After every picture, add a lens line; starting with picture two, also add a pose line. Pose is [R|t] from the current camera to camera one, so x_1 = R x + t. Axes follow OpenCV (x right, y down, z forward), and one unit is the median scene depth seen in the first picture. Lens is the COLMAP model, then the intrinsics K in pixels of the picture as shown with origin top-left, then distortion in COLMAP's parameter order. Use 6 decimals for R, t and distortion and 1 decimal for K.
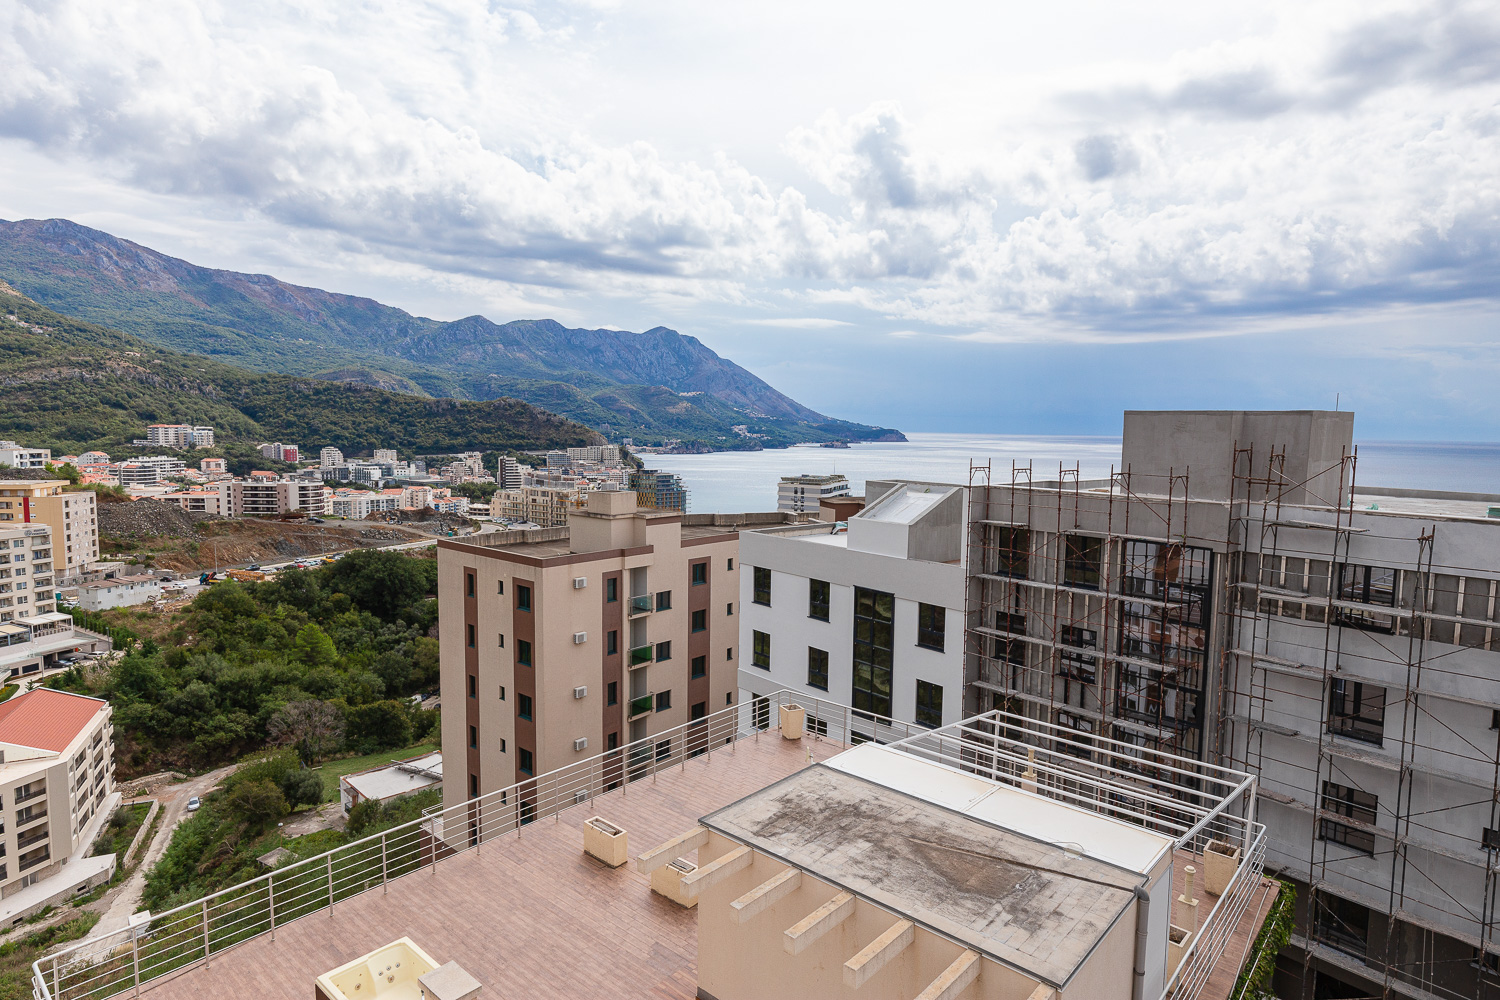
lens RADIAL K [[841.3, 0, 750.0], [0, 841.3, 500.0], [0, 0, 1]] dist [0.004323, 0.000160]
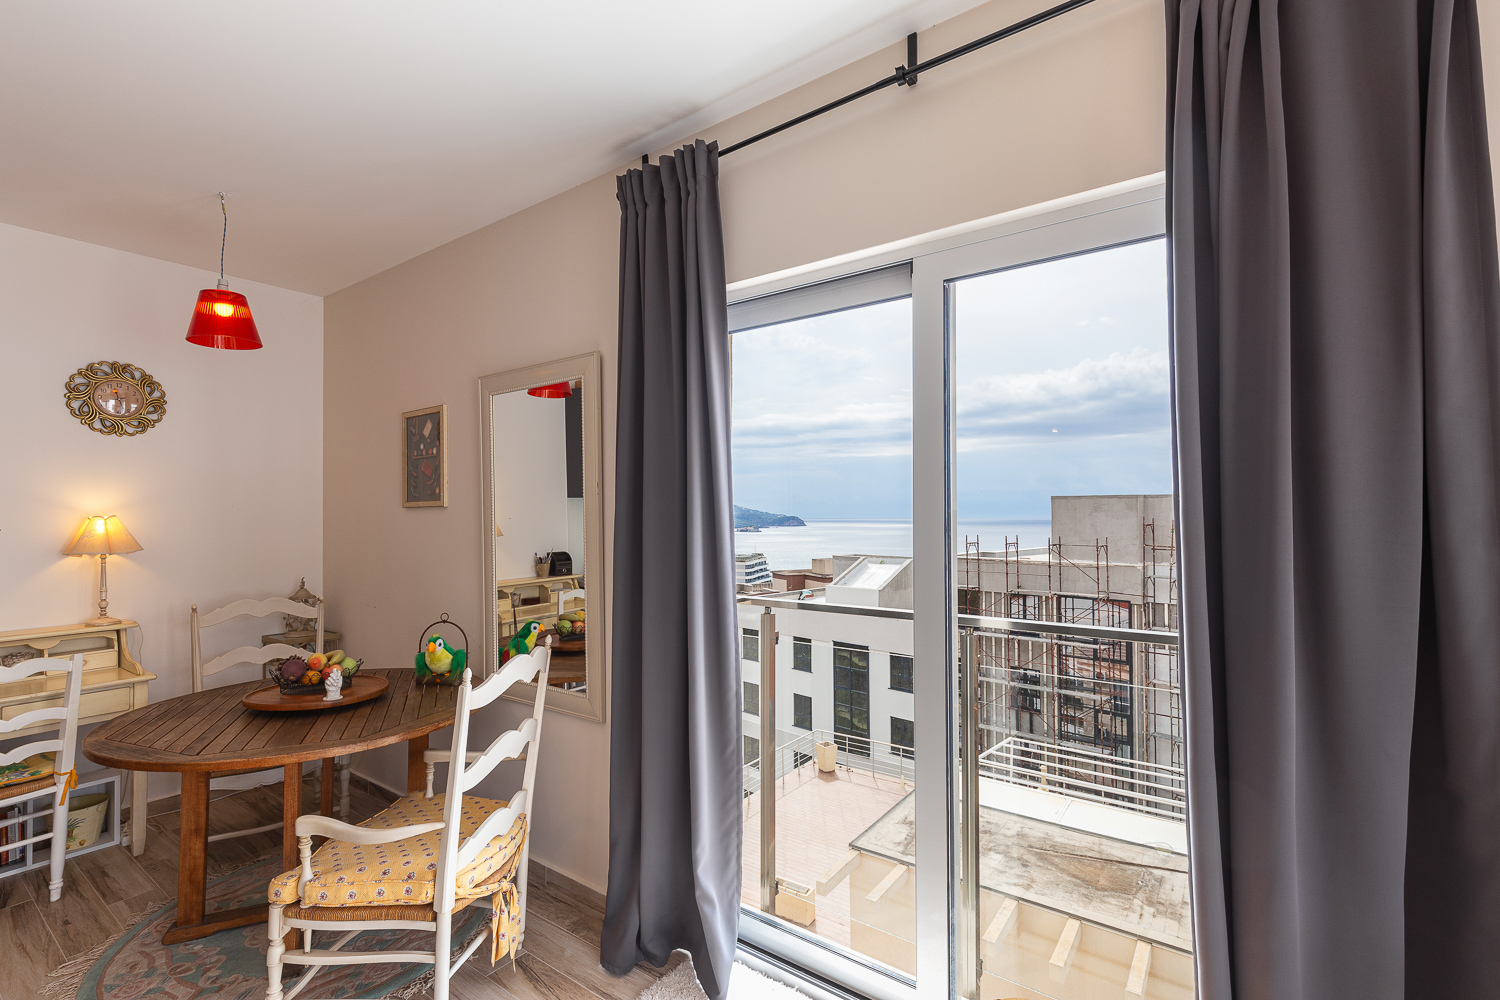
lens RADIAL K [[677.9, 0, 750.0], [0, 677.9, 500.0], [0, 0, 1]] dist [-0.001255, 0.000004]
pose [[0.994654, -0.014619, 0.102220, -0.113386], [0.025736, 0.993785, -0.108297, 0.001199], [-0.100002, 0.110349, 0.988849, 0.011772]]
